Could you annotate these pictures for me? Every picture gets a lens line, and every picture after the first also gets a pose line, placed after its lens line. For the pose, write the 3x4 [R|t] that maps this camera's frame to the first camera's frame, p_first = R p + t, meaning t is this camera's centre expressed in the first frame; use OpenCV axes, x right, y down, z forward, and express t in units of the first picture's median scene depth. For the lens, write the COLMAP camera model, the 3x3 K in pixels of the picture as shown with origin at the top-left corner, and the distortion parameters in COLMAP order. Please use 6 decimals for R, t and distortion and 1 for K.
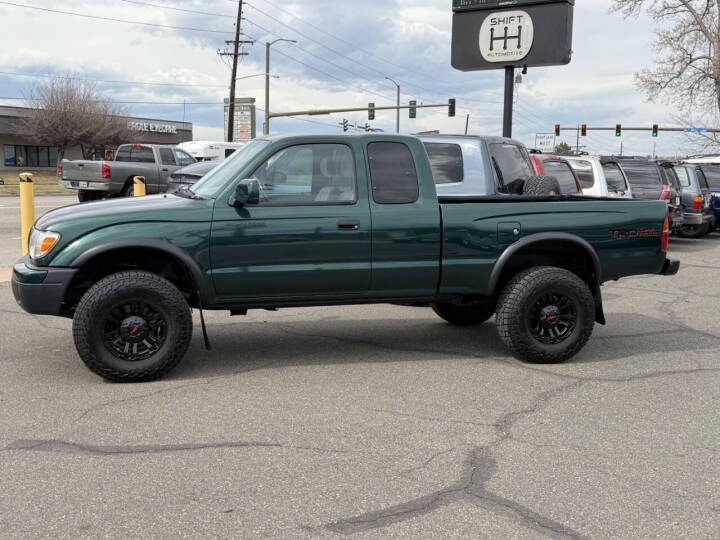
lens RADIAL K [[831.4, 0, 360.0], [0, 831.4, 270.0], [0, 0, 1]] dist [0.223420, -0.534380]
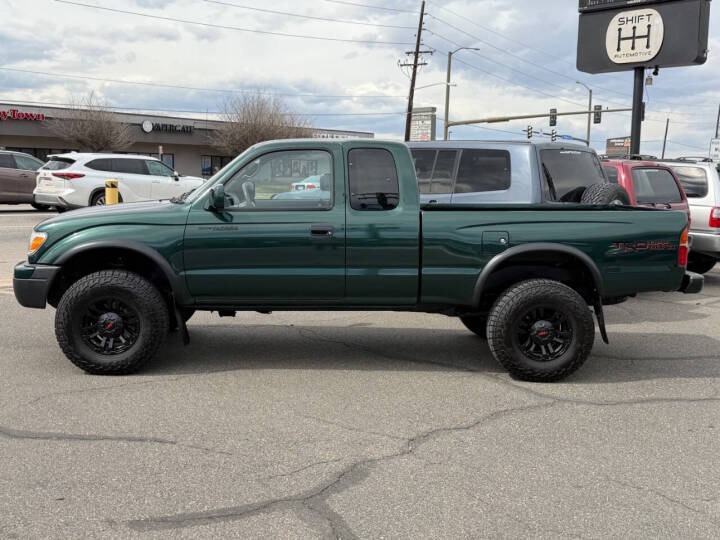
lens RADIAL K [[831.4, 0, 360.0], [0, 831.4, 270.0], [0, 0, 1]] dist [0.223420, -0.534380]
pose [[0.971514, 0.029566, -0.235129, 0.137354], [-0.031985, 0.999467, -0.006481, -0.000979], [0.234812, 0.013817, 0.971943, 0.018716]]
